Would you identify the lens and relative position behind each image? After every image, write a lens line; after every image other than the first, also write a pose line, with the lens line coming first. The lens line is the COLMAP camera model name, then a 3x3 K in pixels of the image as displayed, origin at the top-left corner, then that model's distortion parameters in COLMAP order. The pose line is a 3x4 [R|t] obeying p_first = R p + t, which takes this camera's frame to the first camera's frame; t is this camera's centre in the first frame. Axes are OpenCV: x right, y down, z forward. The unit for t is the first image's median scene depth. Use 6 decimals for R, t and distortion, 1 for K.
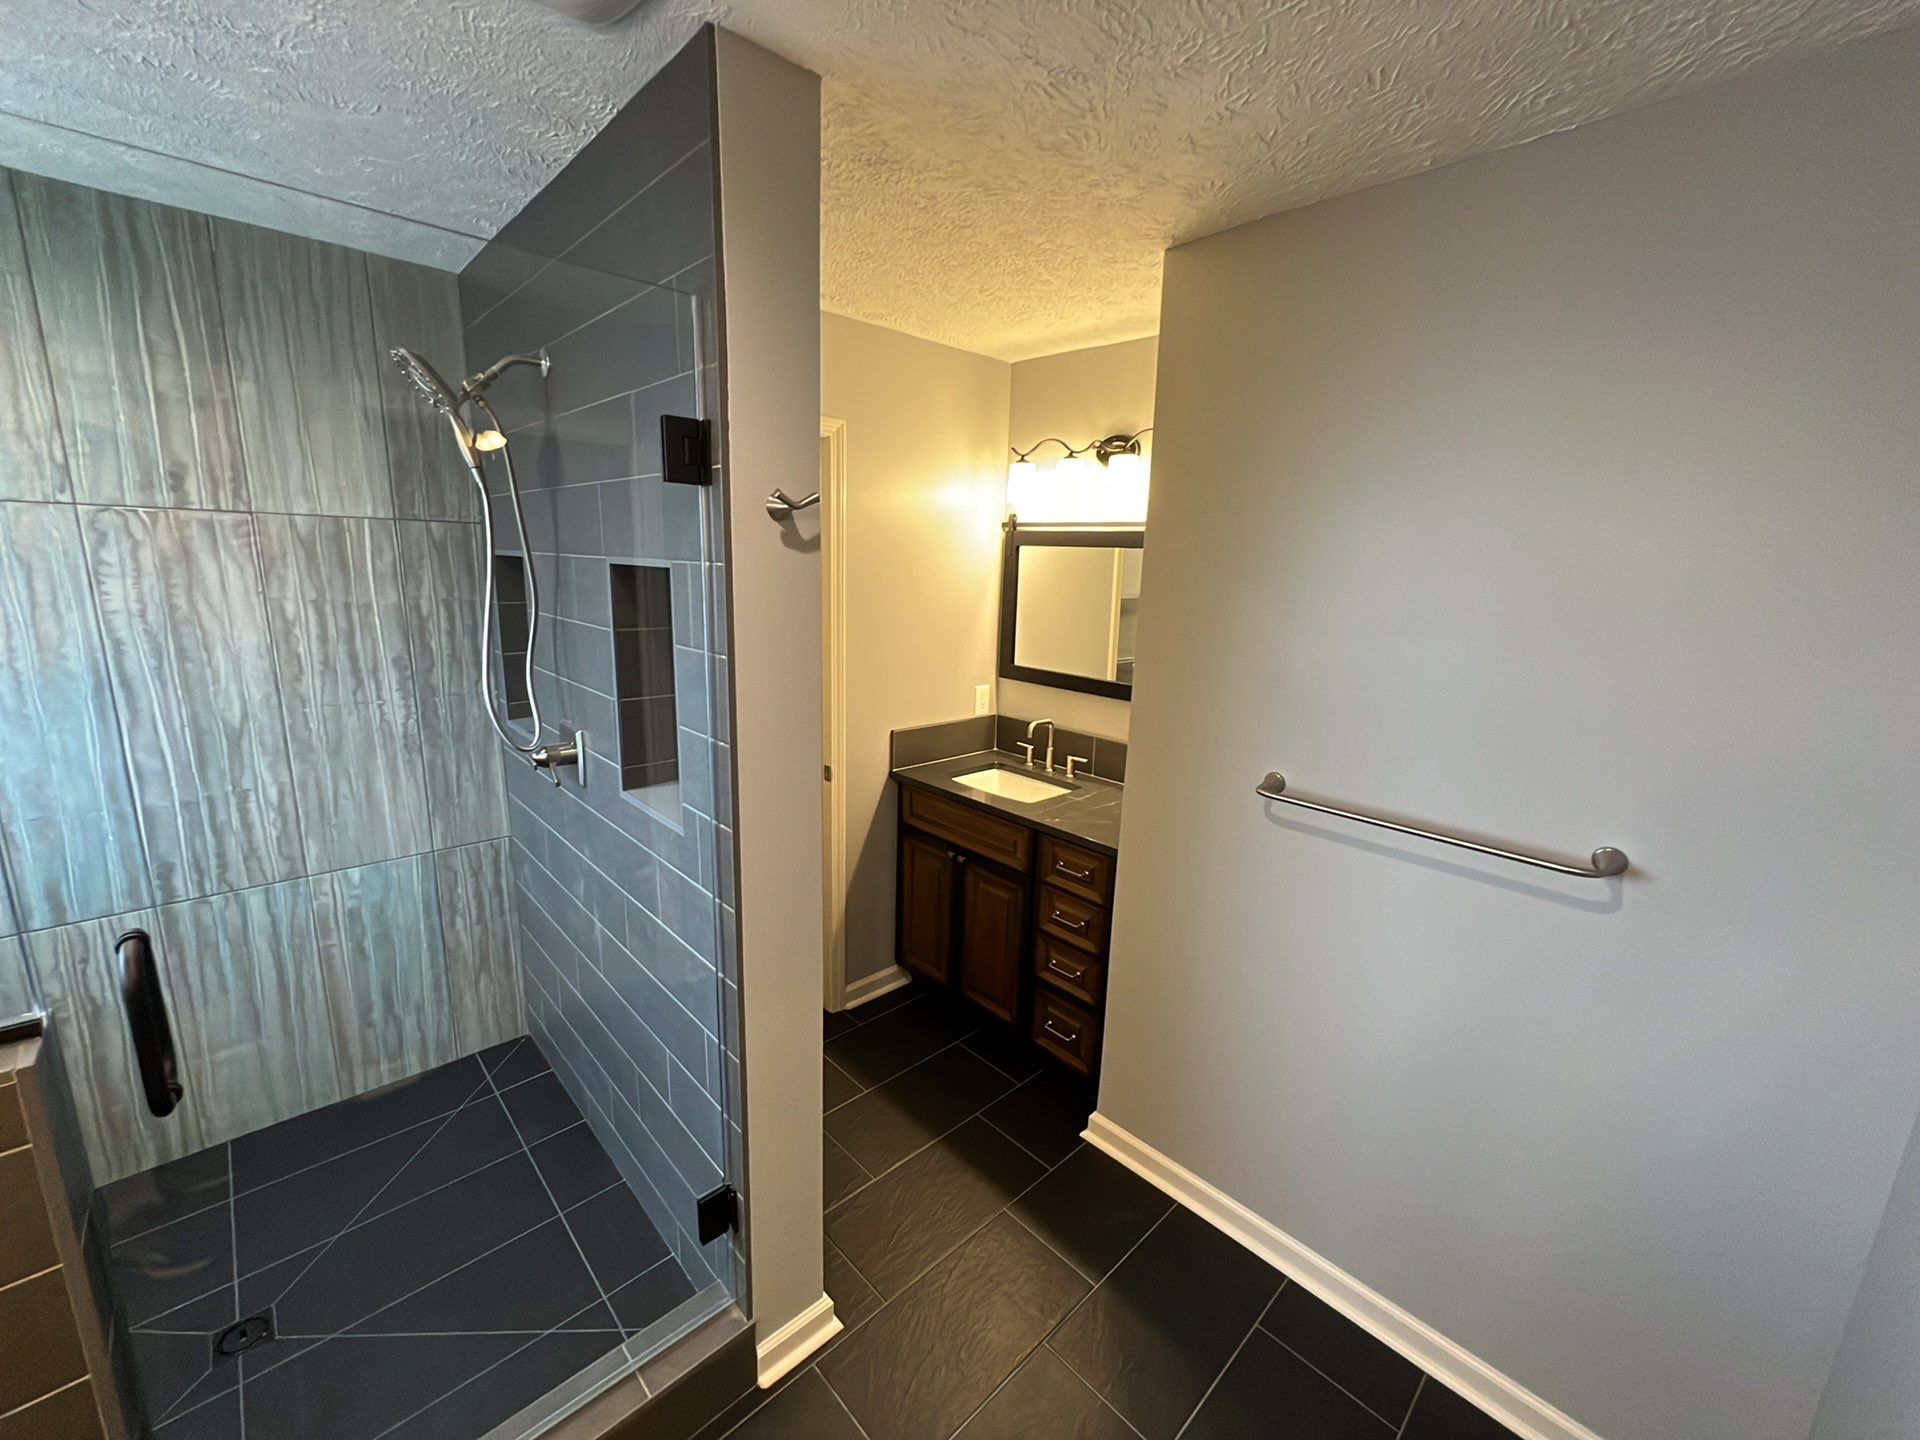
lens RADIAL K [[766.1, 0, 955.6], [0, 766.1, 721.1], [0, 0, 1]] dist [-0.001394, 0.000355]
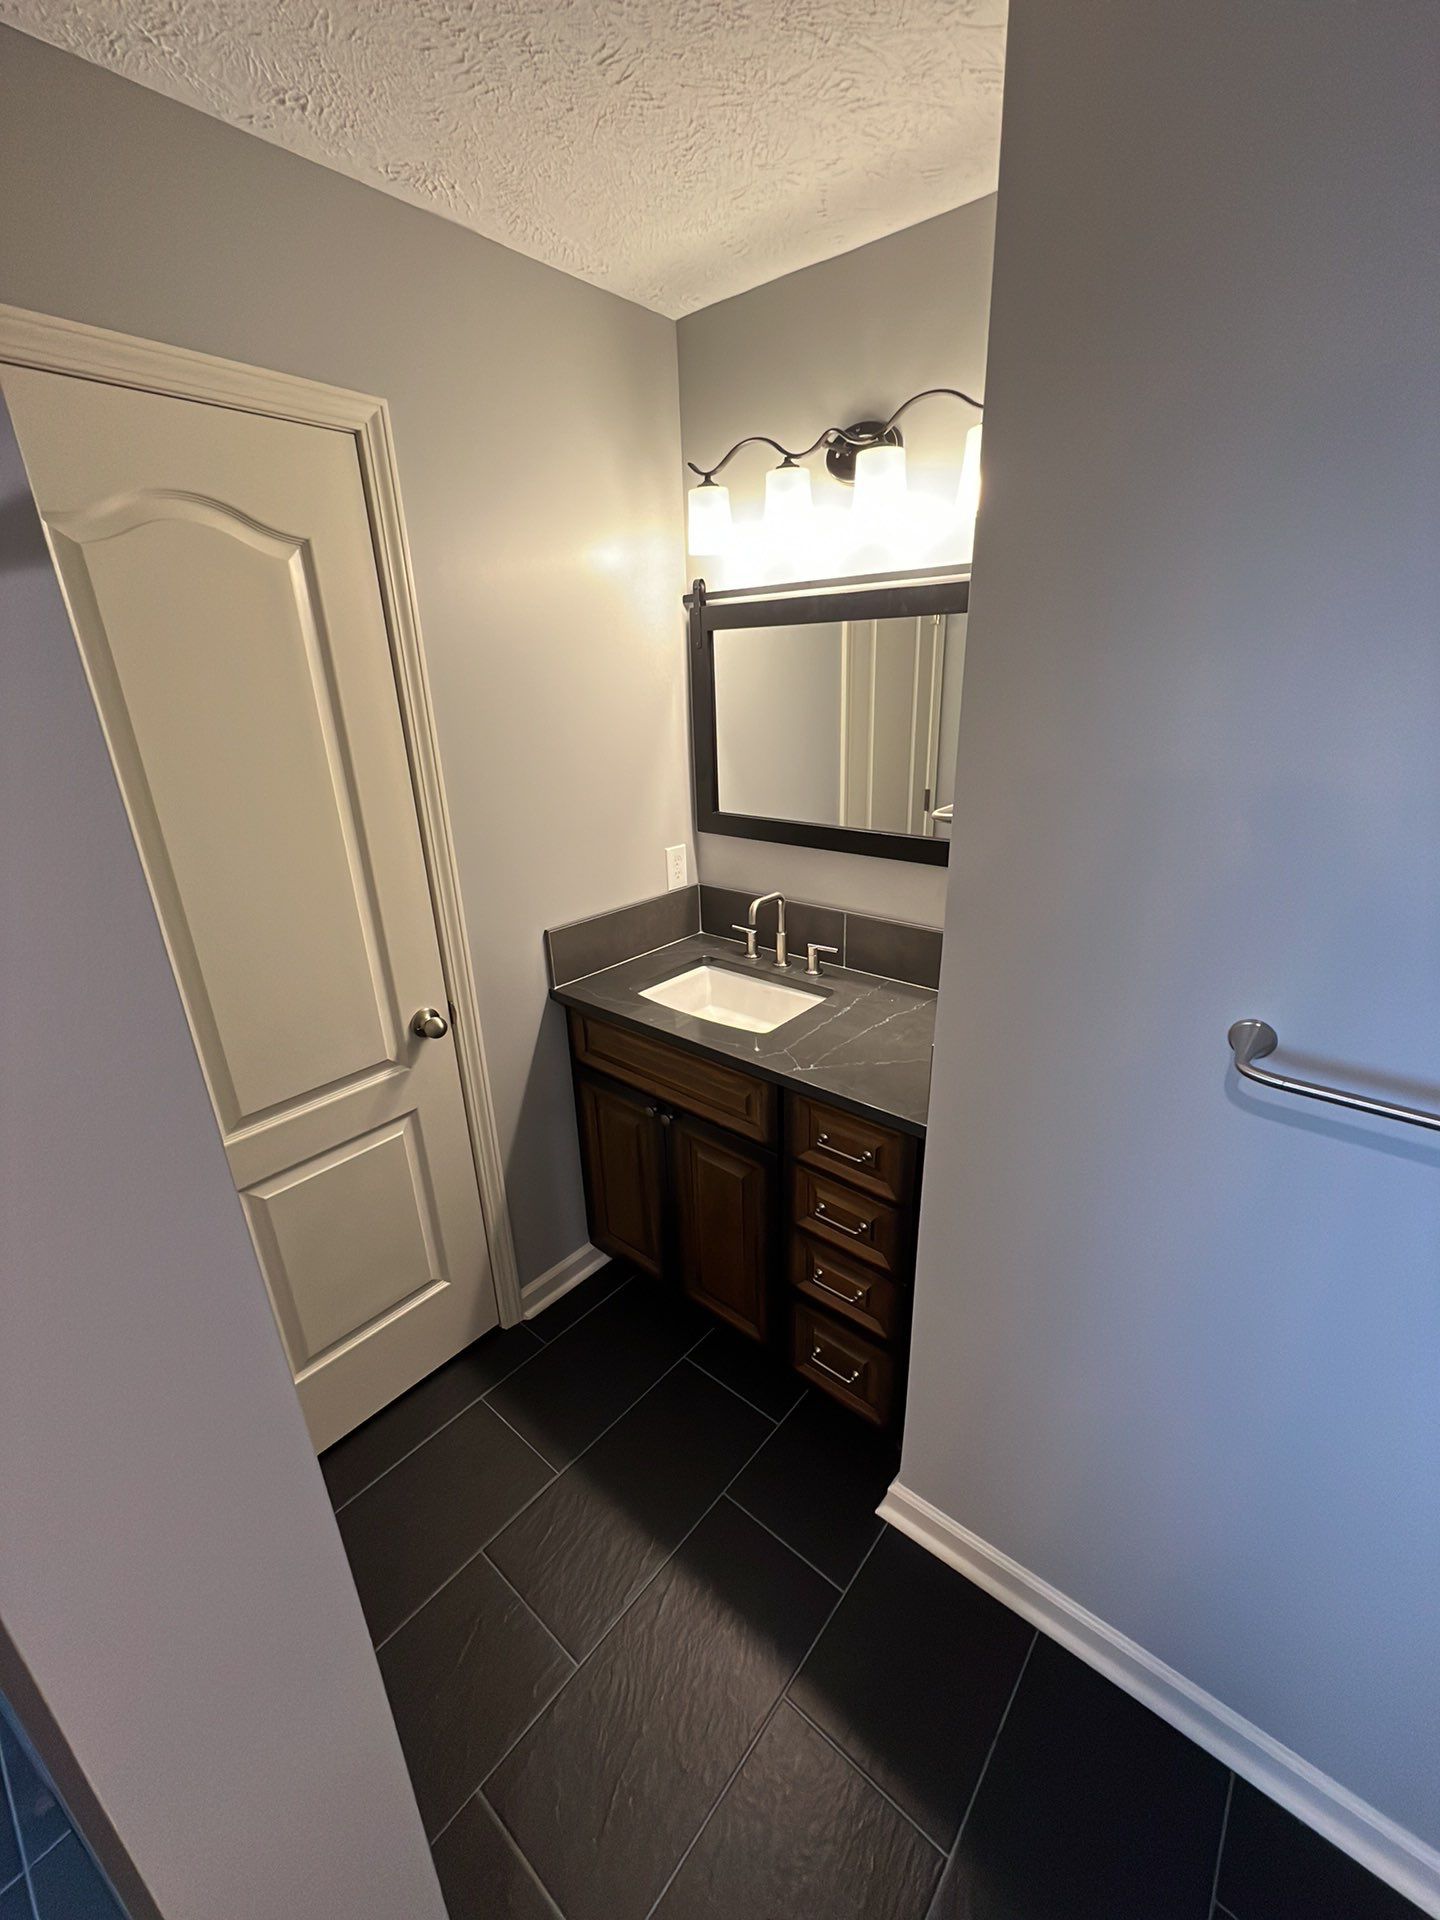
lens RADIAL K [[766.1, 0, 718.0], [0, 766.1, 955.4], [0, 0, 1]] dist [-0.001394, 0.000355]
pose [[0.992808, -0.092104, 0.076475, 0.016321], [0.080474, 0.986407, 0.143267, -0.064280], [-0.088630, -0.136082, 0.986725, 0.428277]]
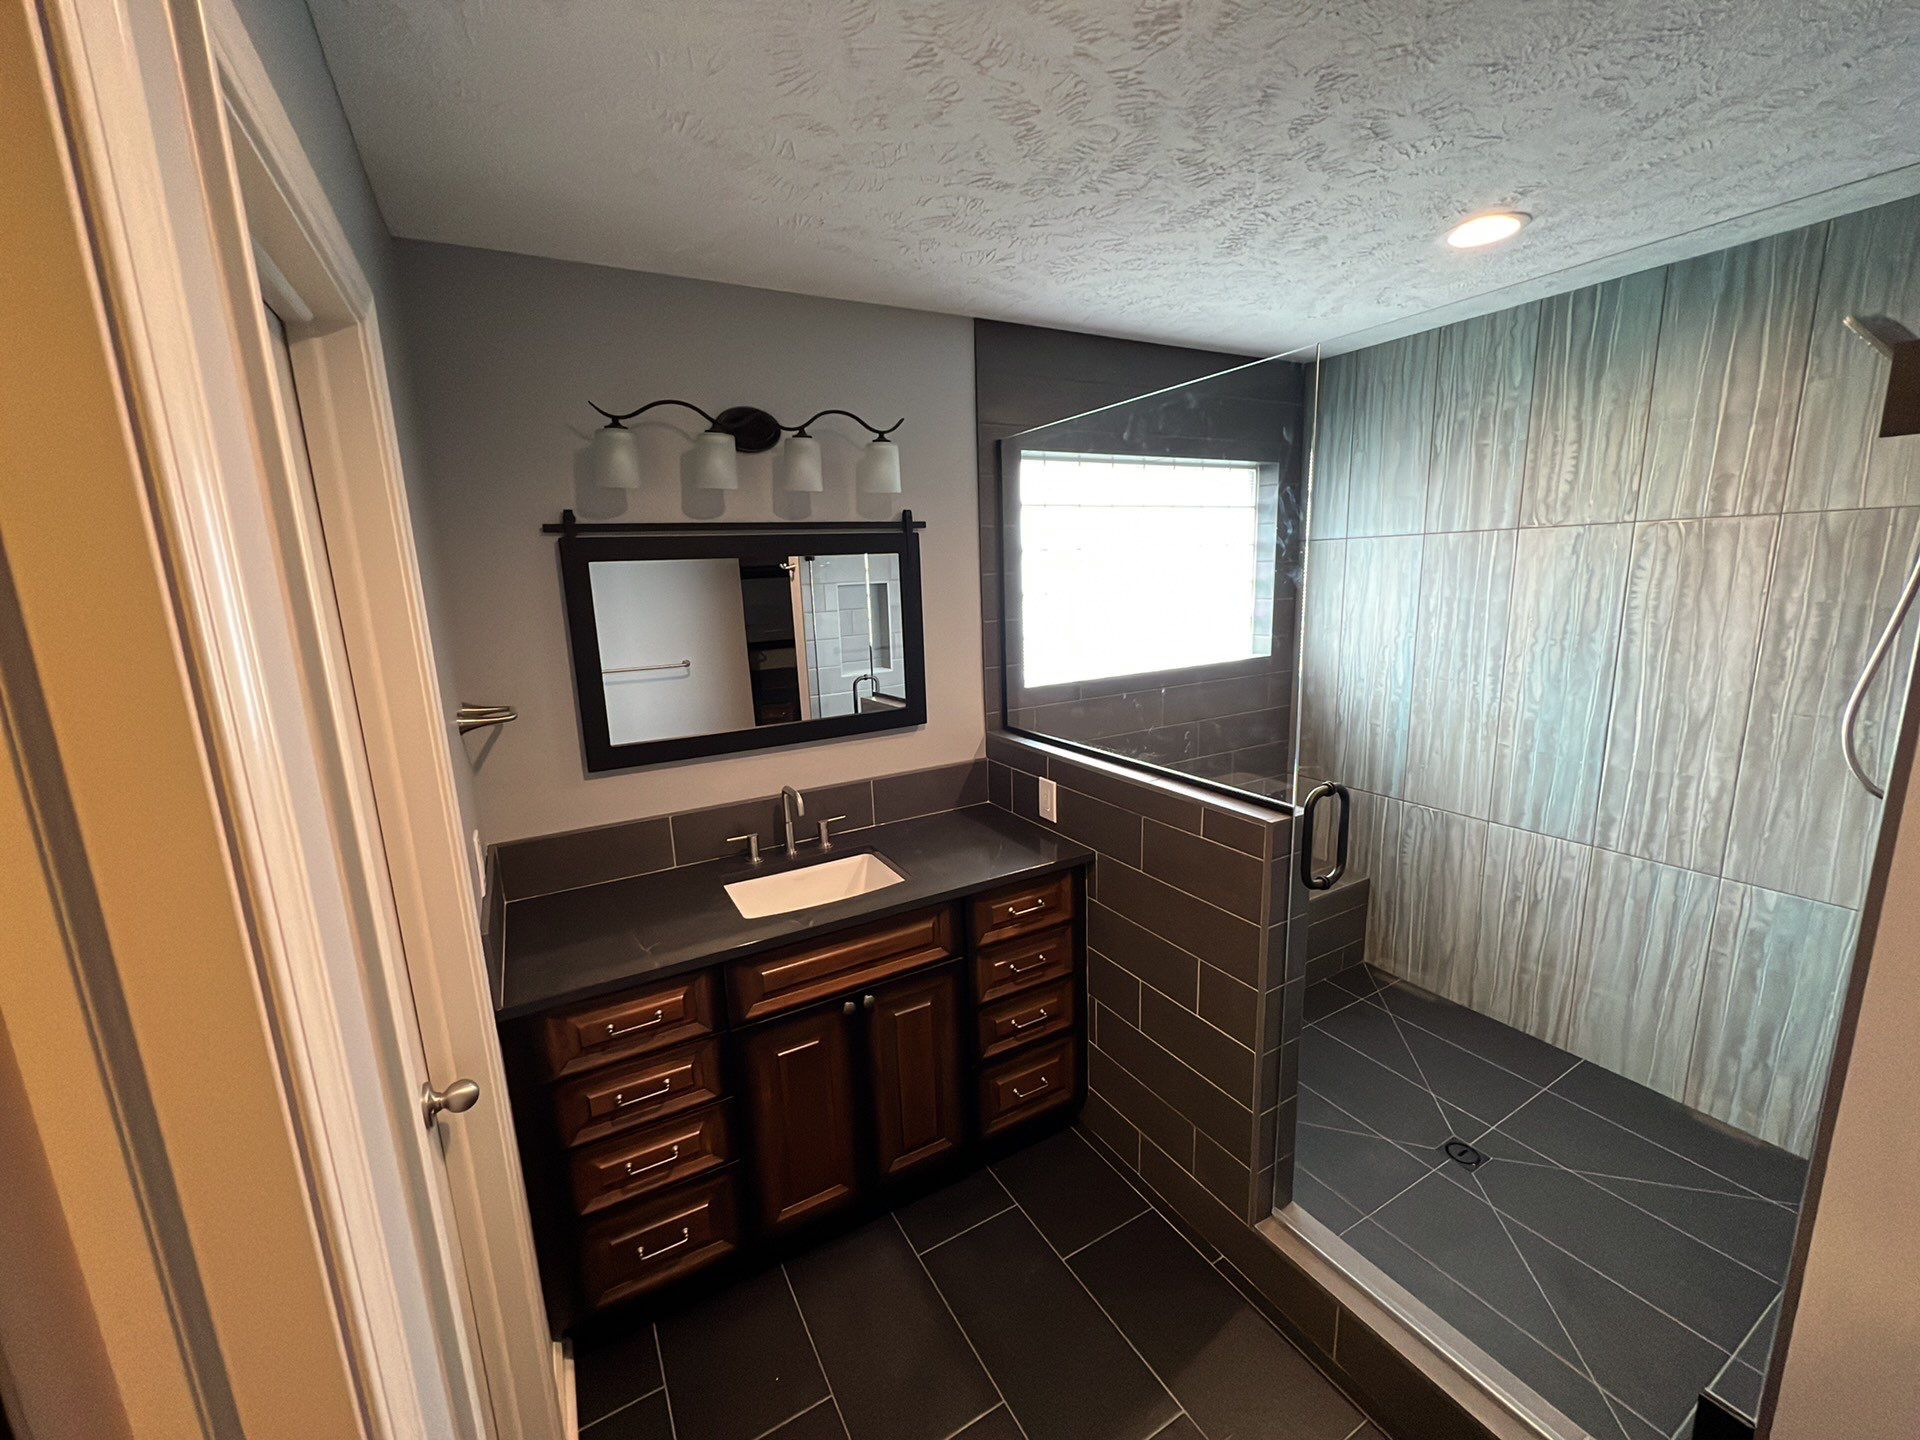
lens RADIAL K [[766.1, 0, 954.0], [0, 766.1, 720.2], [0, 0, 1]] dist [-0.001394, 0.000355]
pose [[-0.246561, 0.165035, -0.954972, 0.315469], [-0.173099, 0.962048, 0.210950, -0.031553], [0.953543, 0.217317, -0.208636, 0.206831]]
